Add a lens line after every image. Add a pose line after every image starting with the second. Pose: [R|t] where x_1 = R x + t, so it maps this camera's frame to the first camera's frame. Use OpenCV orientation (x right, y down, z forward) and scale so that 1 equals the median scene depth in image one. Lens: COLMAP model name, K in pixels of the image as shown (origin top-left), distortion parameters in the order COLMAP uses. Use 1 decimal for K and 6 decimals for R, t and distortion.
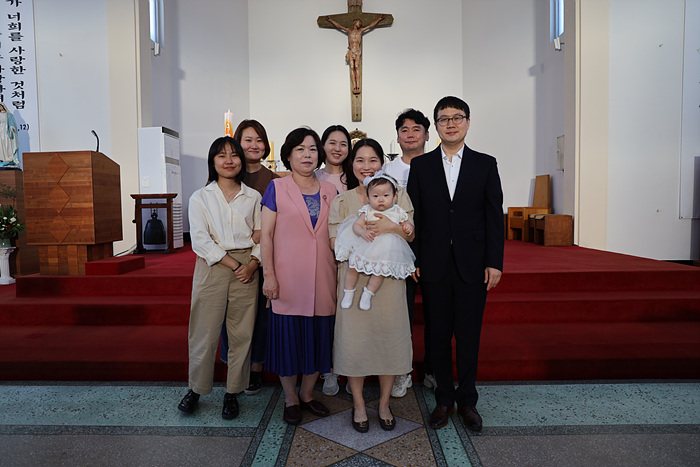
lens RADIAL K [[459.4, 0, 344.2], [0, 459.4, 229.4], [0, 0, 1]] dist [-0.083937, 0.038341]
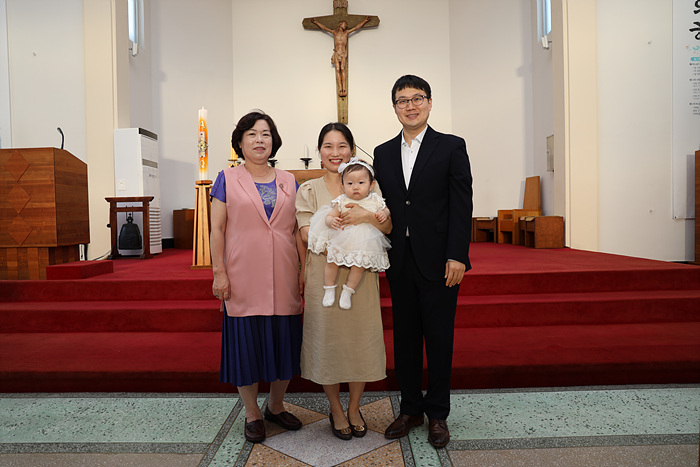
lens RADIAL K [[459.4, 0, 344.2], [0, 459.4, 229.4], [0, 0, 1]] dist [-0.083937, 0.038341]
pose [[0.999885, -0.007438, 0.013223, 0.034331], [0.007709, 0.999759, -0.020570, 0.020681], [-0.013067, 0.020670, 0.999701, 0.056164]]
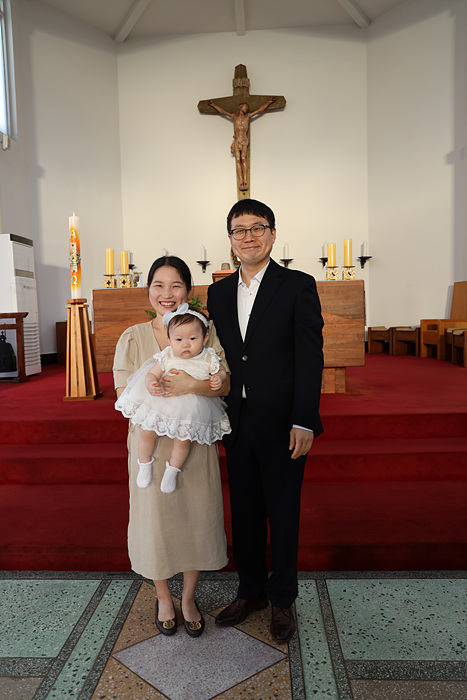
lens RADIAL K [[494.6, 0, 233.5], [0, 494.6, 350.0], [0, 0, 1]] dist [-0.092275, 0.077241]
pose [[0.999513, -0.012995, -0.028368, 0.066918], [0.013685, 0.999612, 0.024262, -0.037610], [0.028042, -0.024639, 0.999303, 0.141141]]
